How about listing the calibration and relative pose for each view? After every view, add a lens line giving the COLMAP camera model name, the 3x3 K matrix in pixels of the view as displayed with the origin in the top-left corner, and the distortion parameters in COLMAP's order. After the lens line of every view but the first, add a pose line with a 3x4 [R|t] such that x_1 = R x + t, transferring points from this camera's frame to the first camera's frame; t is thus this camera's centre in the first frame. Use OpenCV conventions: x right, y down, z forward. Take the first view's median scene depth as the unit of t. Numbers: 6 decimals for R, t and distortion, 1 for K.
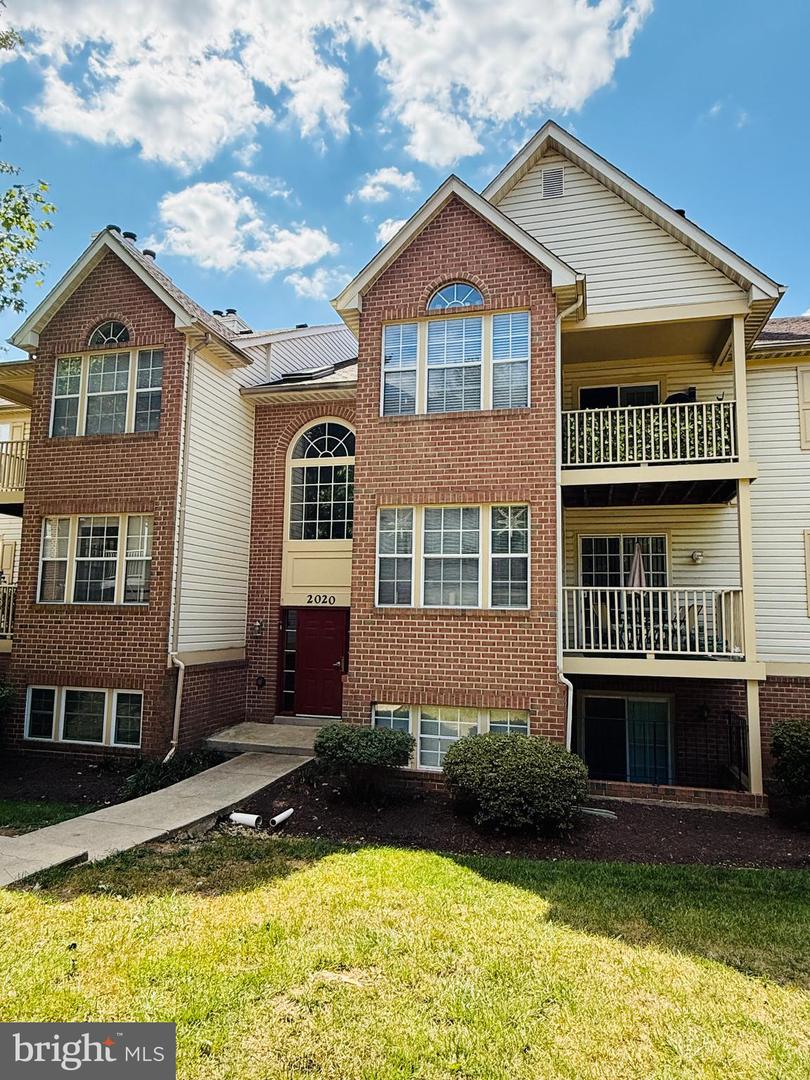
lens RADIAL K [[697.3, 0, 405.0], [0, 697.3, 539.1], [0, 0, 1]] dist [-0.007331, 0.004825]
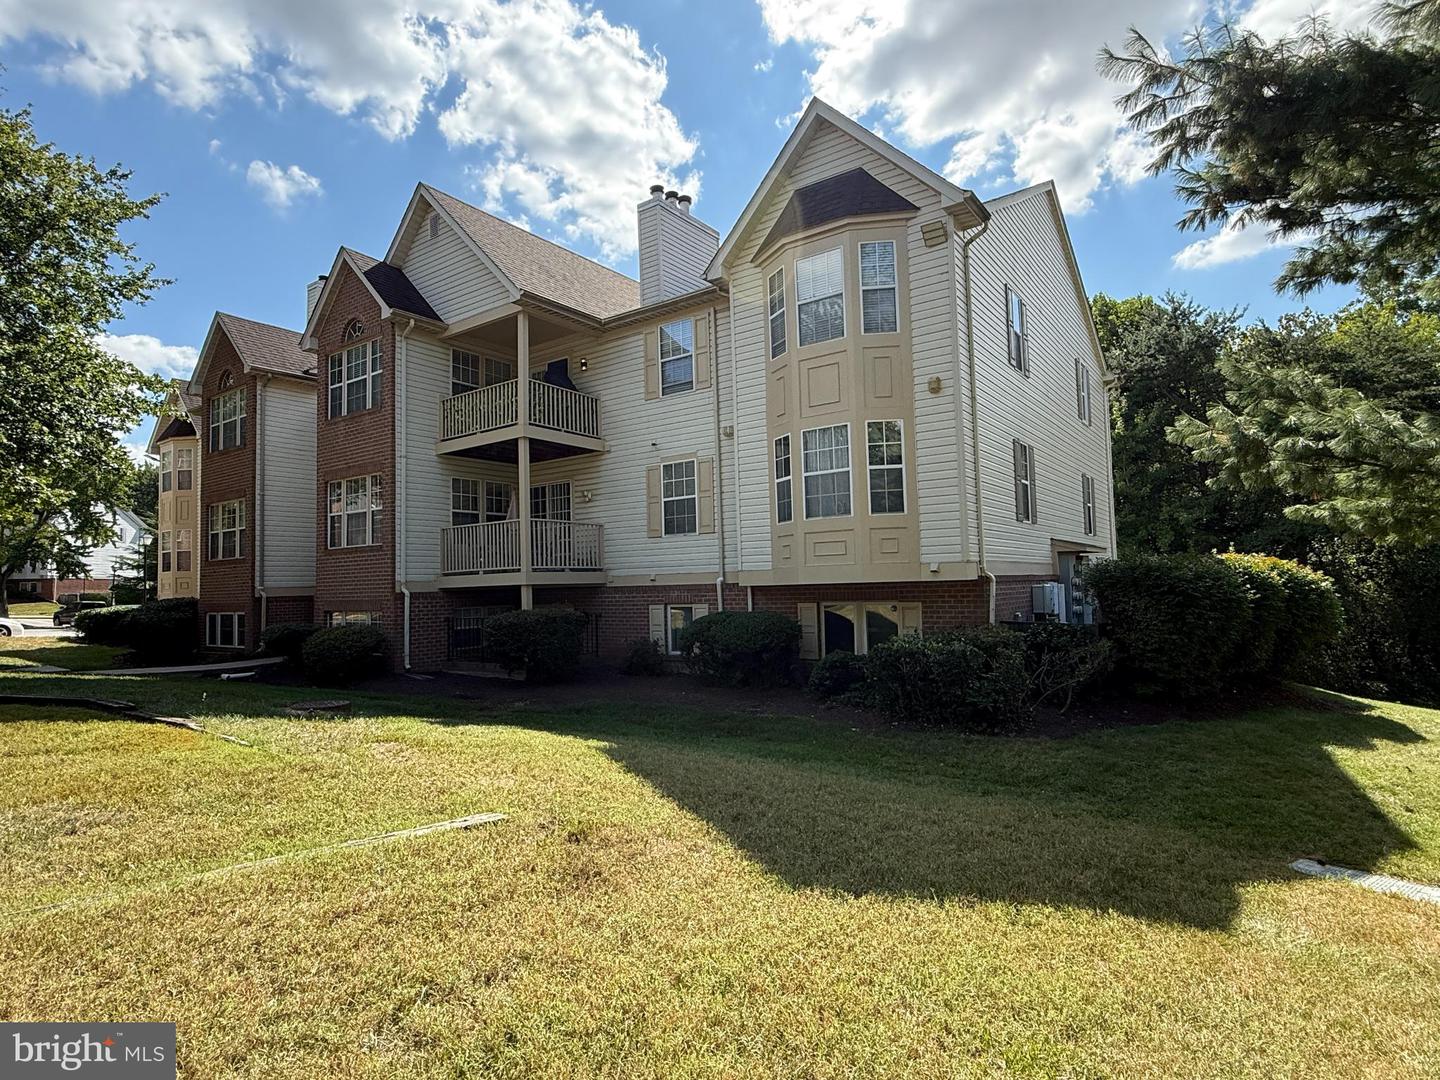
lens RADIAL K [[791.3, 0, 717.7], [0, 791.3, 536.5], [0, 0, 1]] dist [0.002849, 0.004547]
pose [[0.933249, -0.063883, -0.353504, 1.222829], [0.082302, 0.995909, 0.037303, 0.069431], [0.349675, -0.063907, 0.934689, -0.270005]]
